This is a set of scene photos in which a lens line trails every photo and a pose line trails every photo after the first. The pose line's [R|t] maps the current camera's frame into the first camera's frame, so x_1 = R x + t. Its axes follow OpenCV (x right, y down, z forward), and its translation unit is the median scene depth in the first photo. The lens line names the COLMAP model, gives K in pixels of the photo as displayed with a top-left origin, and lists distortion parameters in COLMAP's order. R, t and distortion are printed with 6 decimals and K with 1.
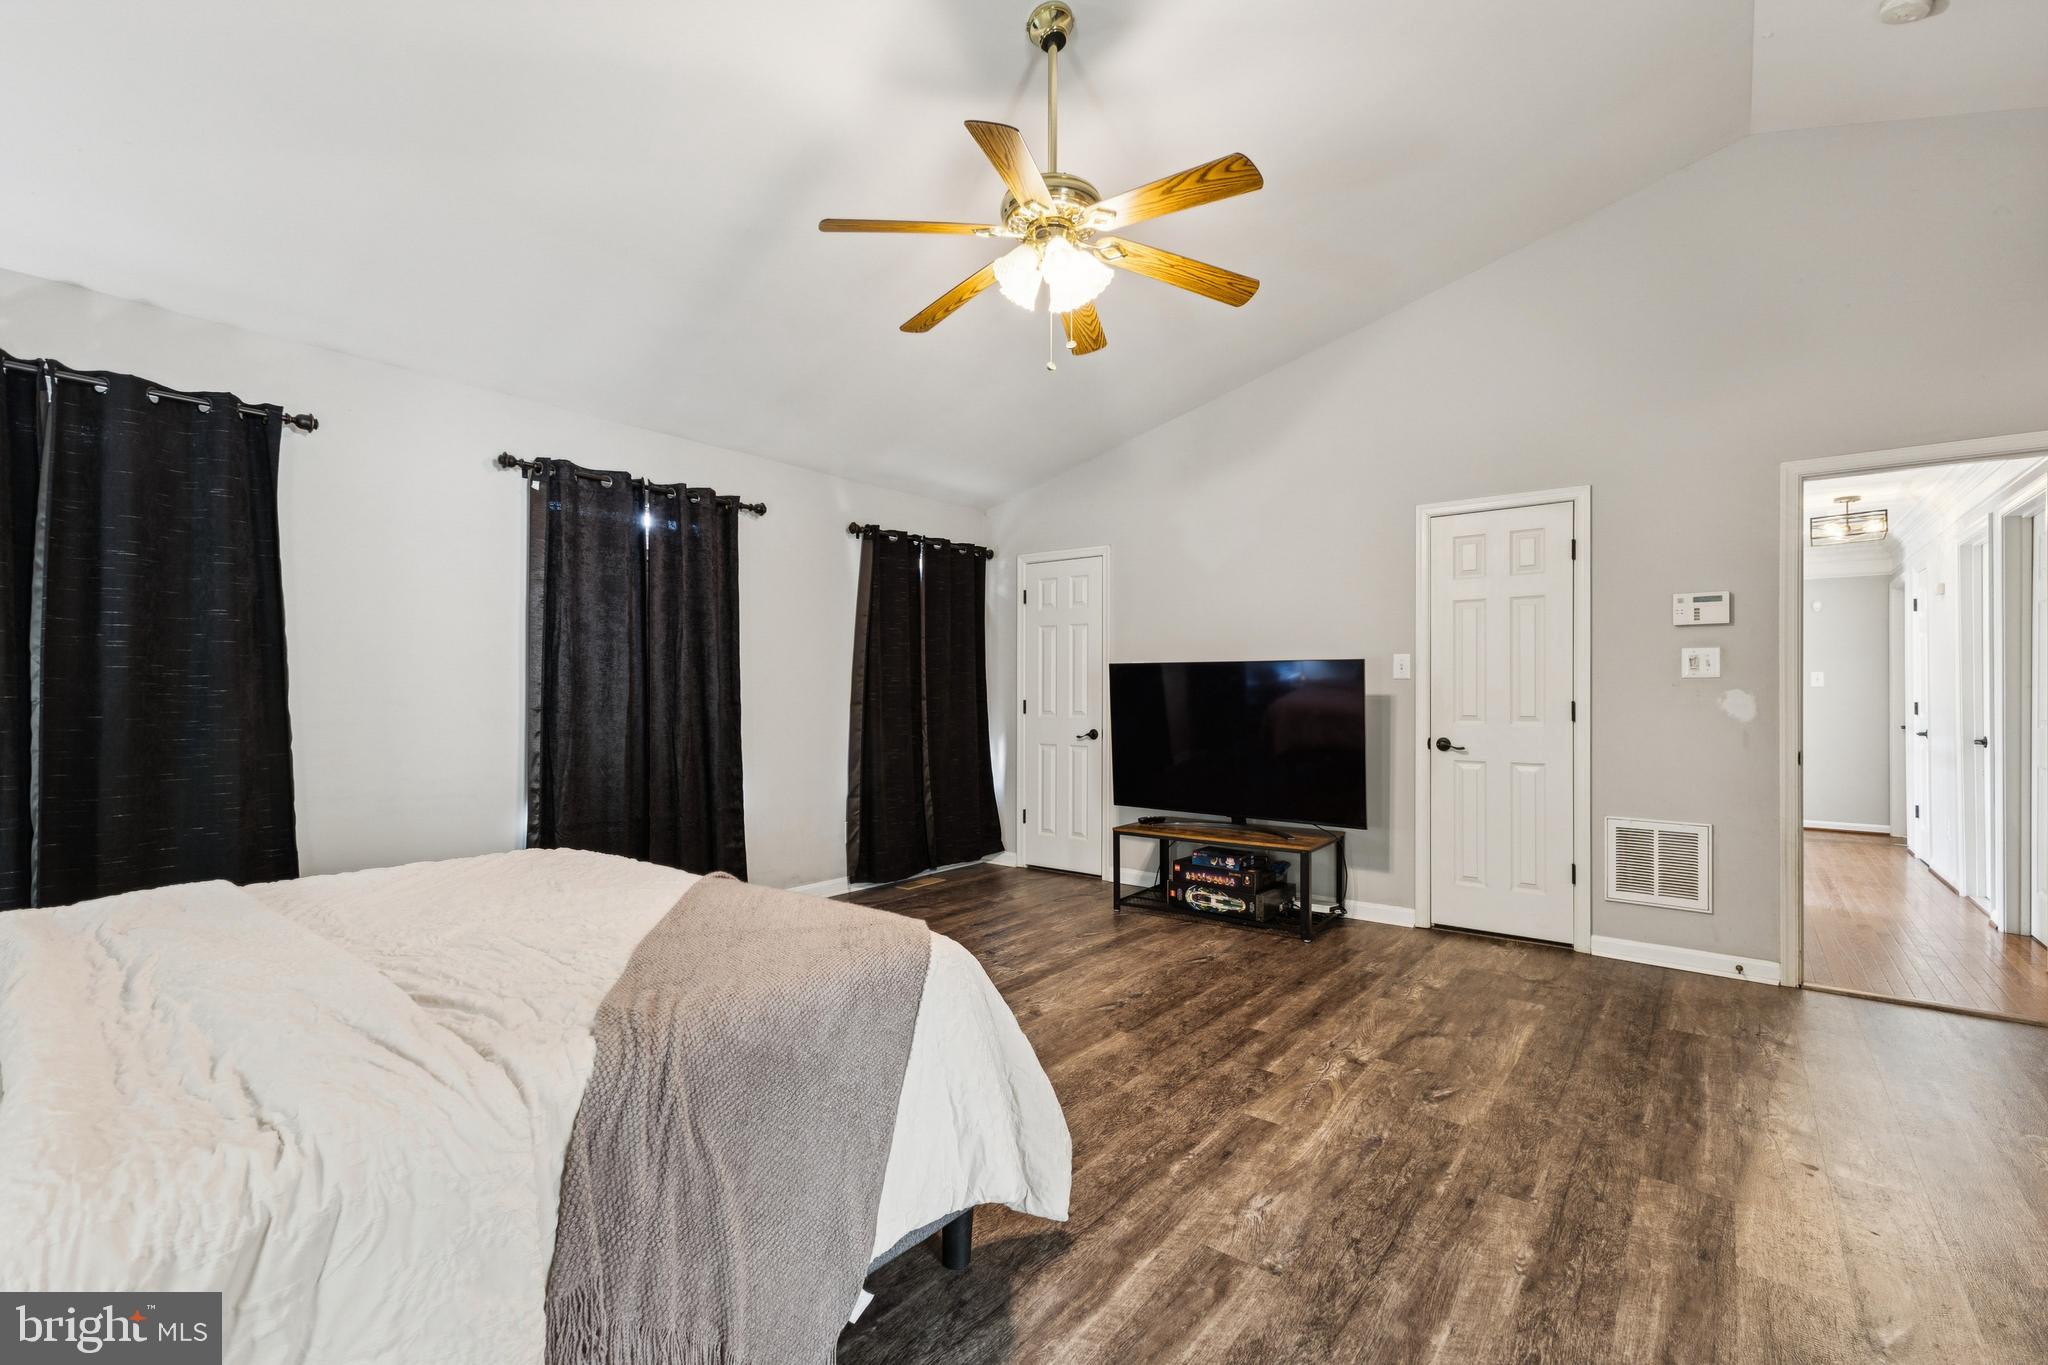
lens RADIAL K [[886.2, 0, 1035.6], [0, 886.2, 687.3], [0, 0, 1]] dist [0.017212, -0.005949]
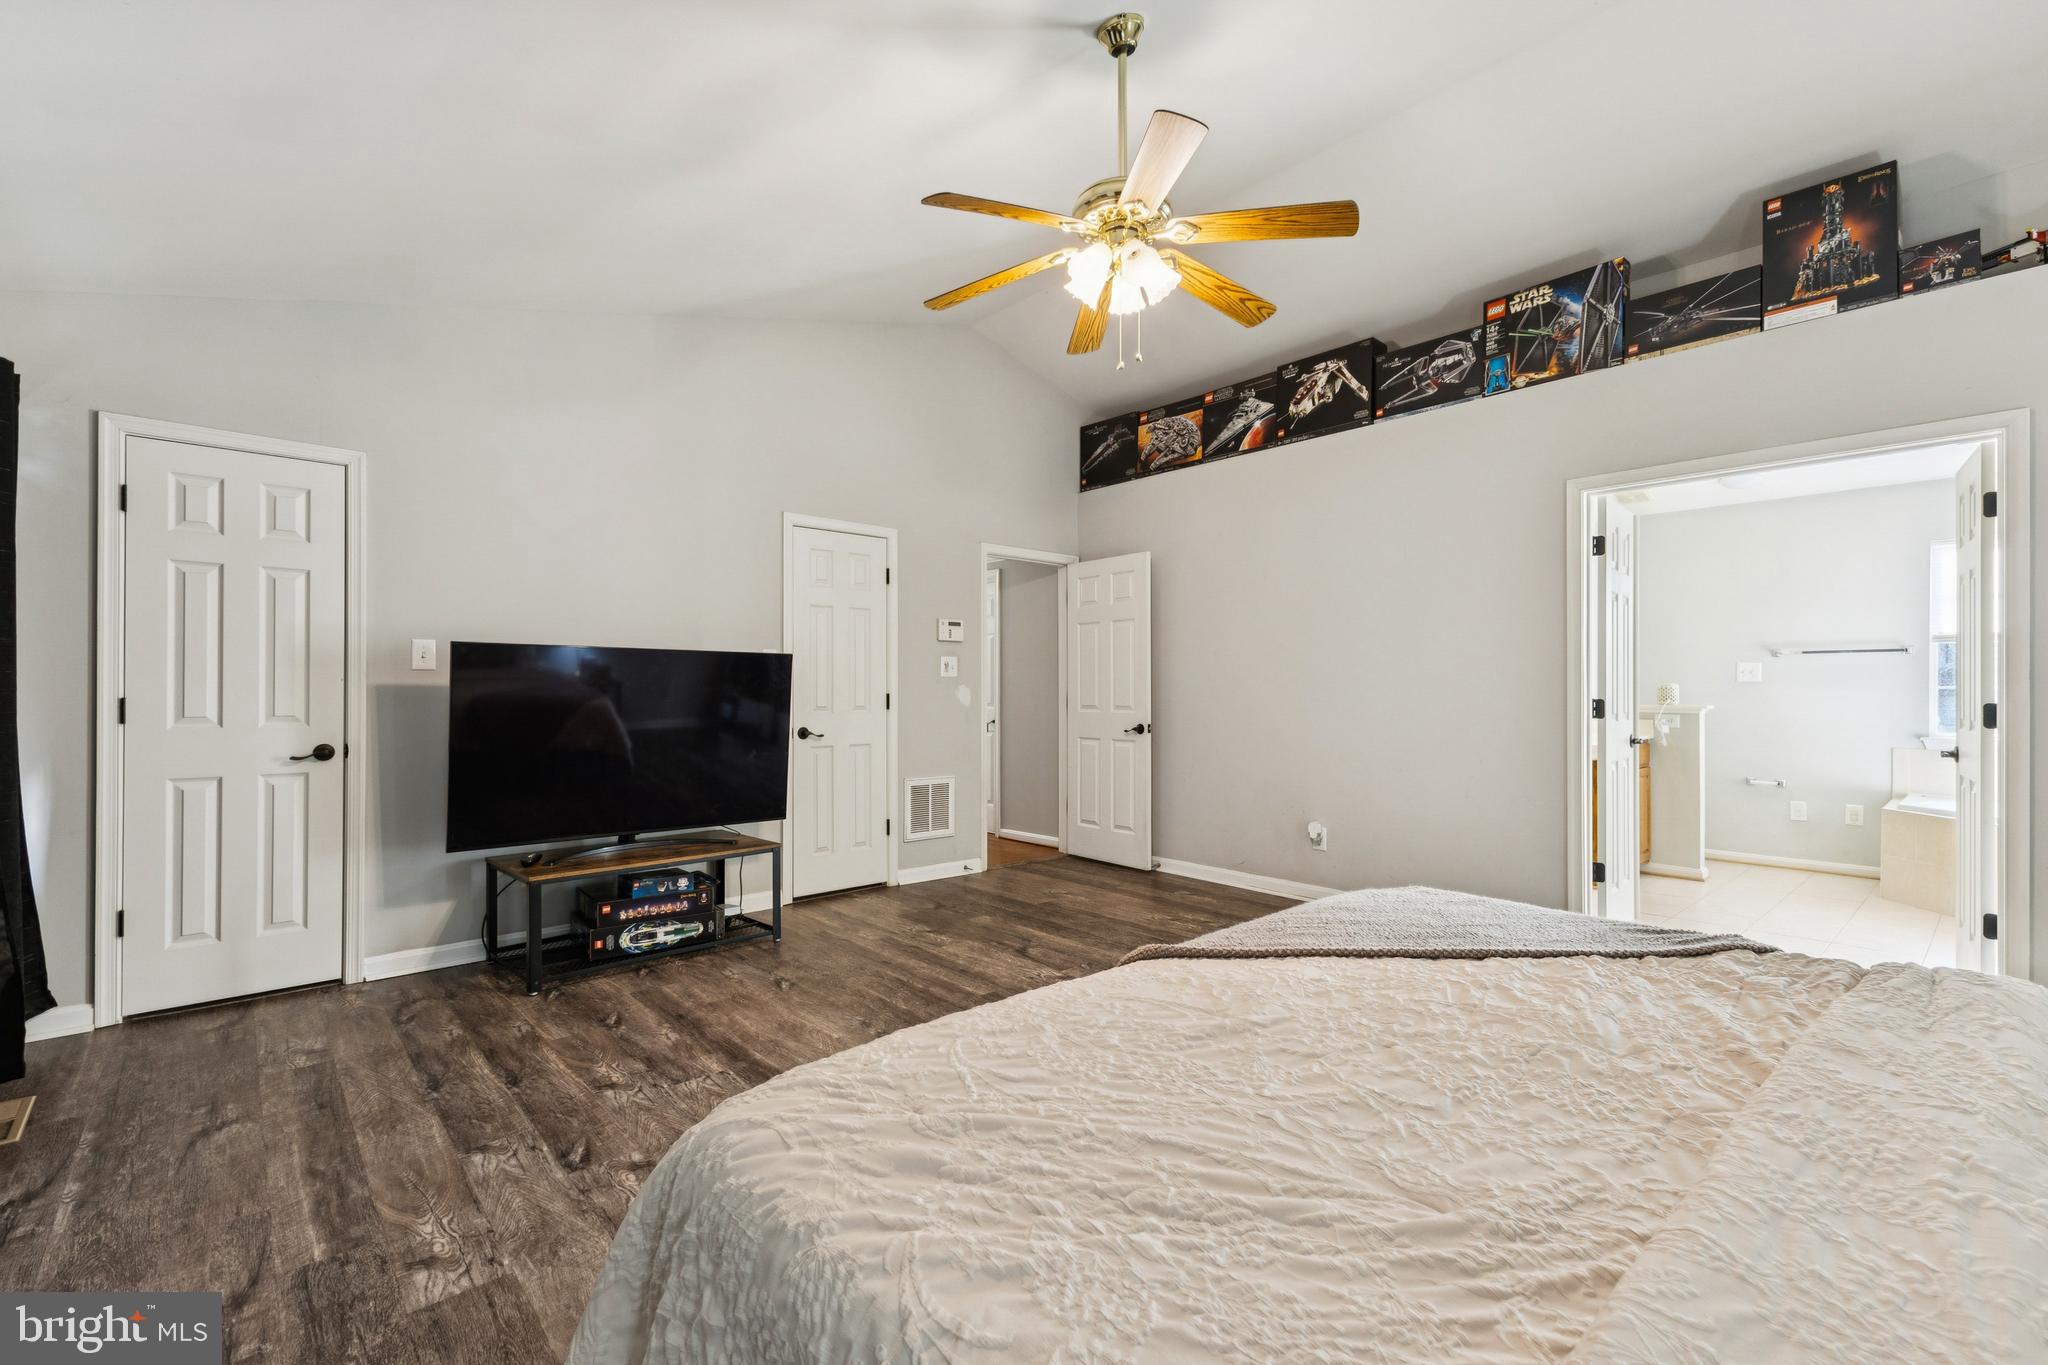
lens RADIAL K [[886.2, 0, 1015.4], [0, 886.2, 685.1], [0, 0, 1]] dist [0.017212, -0.005949]
pose [[0.190292, 0.002865, 0.981723, -0.678745], [-0.011124, 0.999938, -0.000761, 0.002510], [-0.981664, -0.010776, 0.190312, 0.623960]]
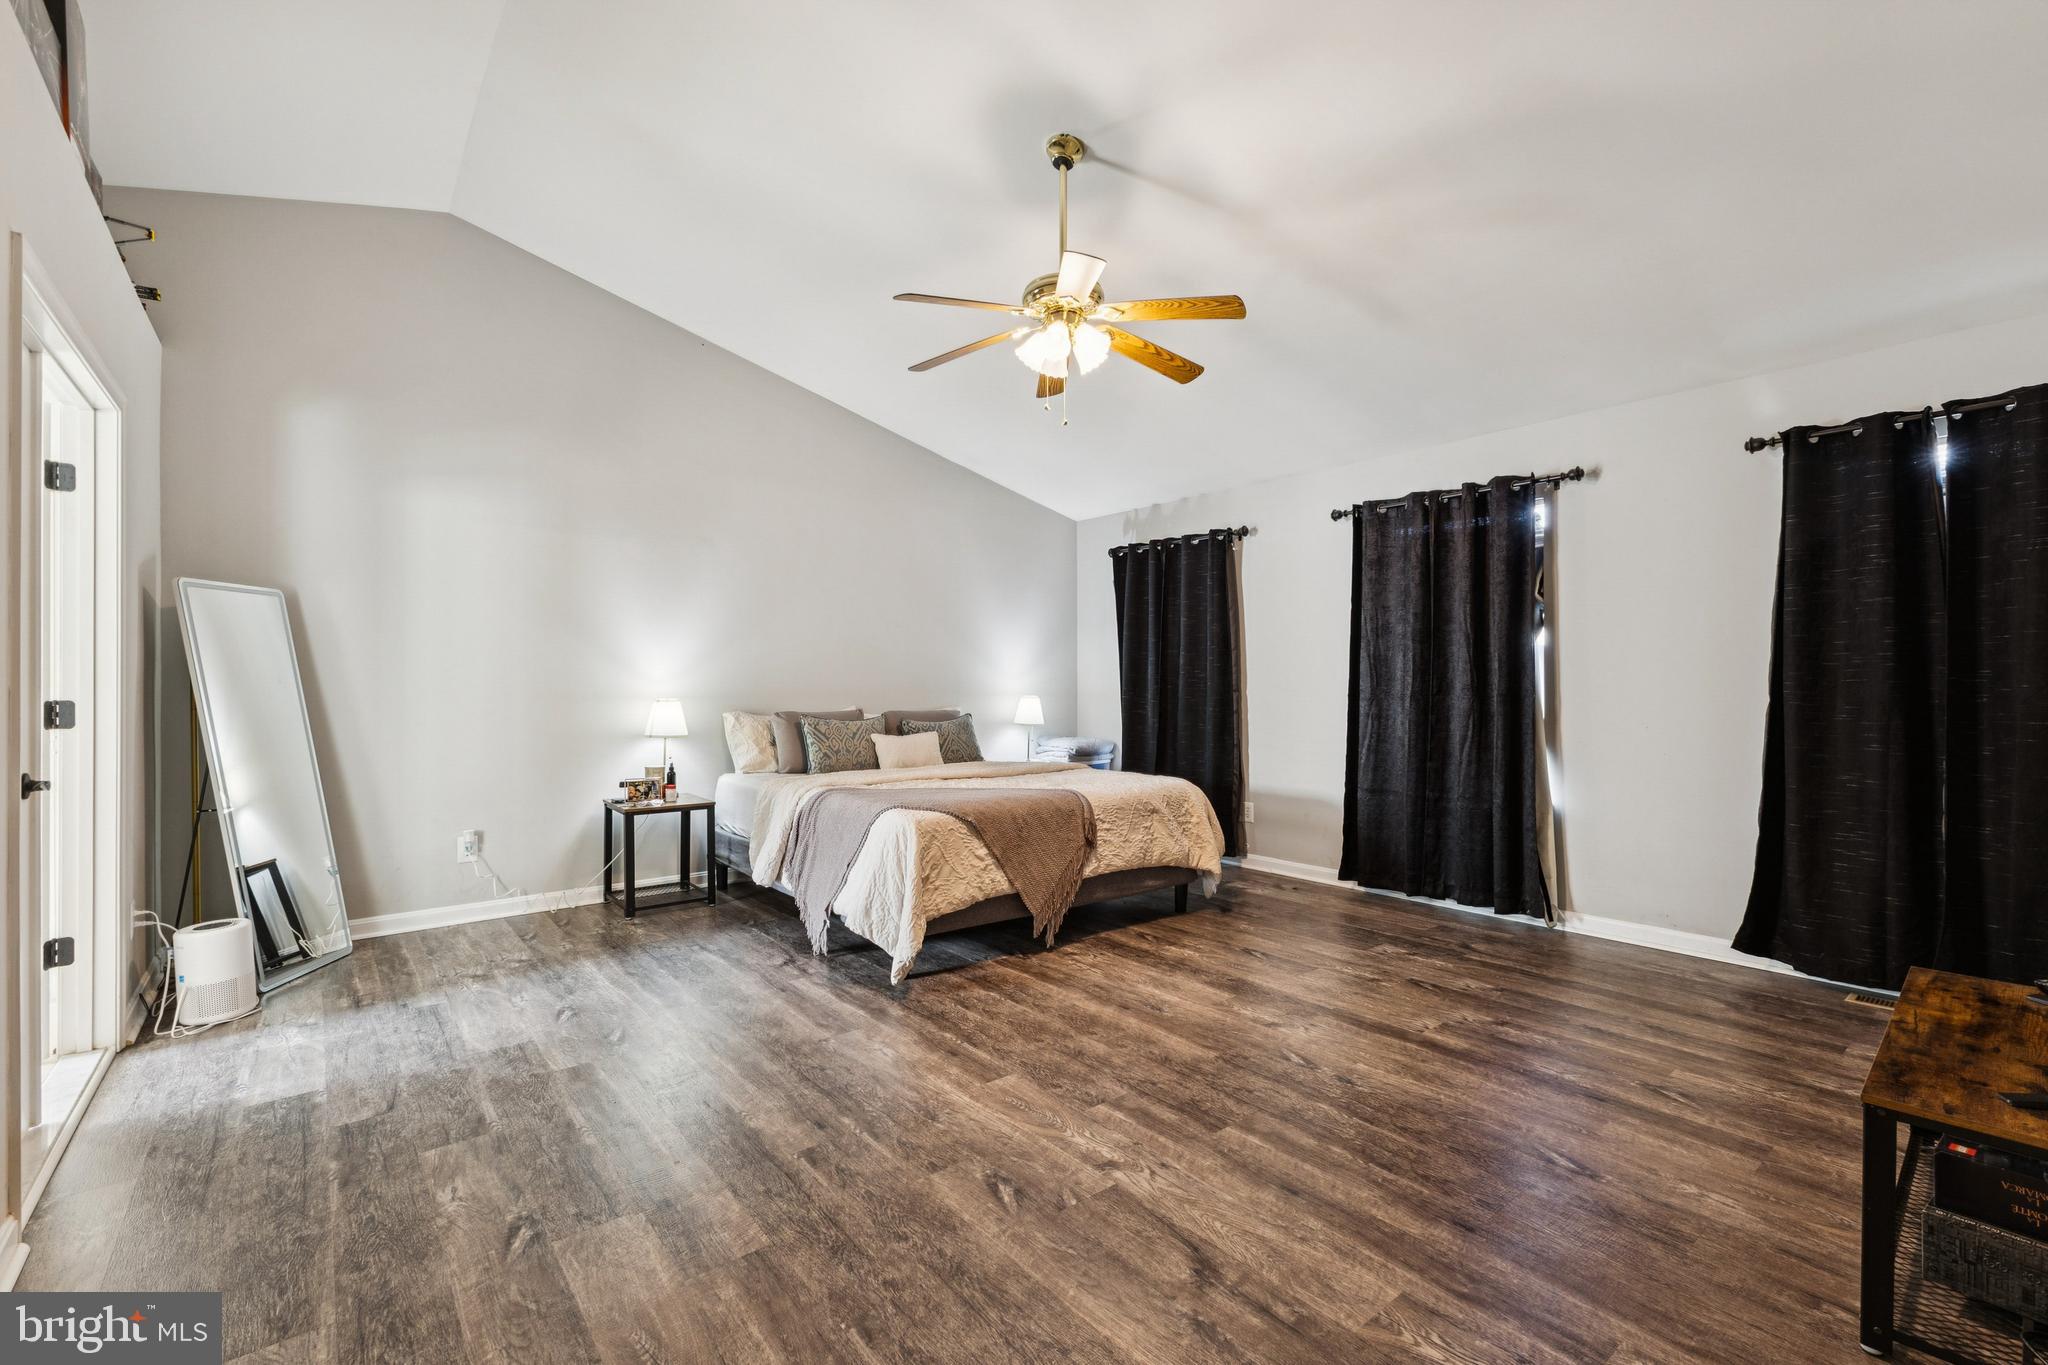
lens RADIAL K [[886.2, 0, 1017.2], [0, 886.2, 685.7], [0, 0, 1]] dist [0.017212, -0.005949]
pose [[-0.237735, 0.000430, -0.971330, 0.842400], [0.010040, 0.999948, -0.002015, 0.007054], [0.971278, -0.010231, -0.237727, 0.833227]]
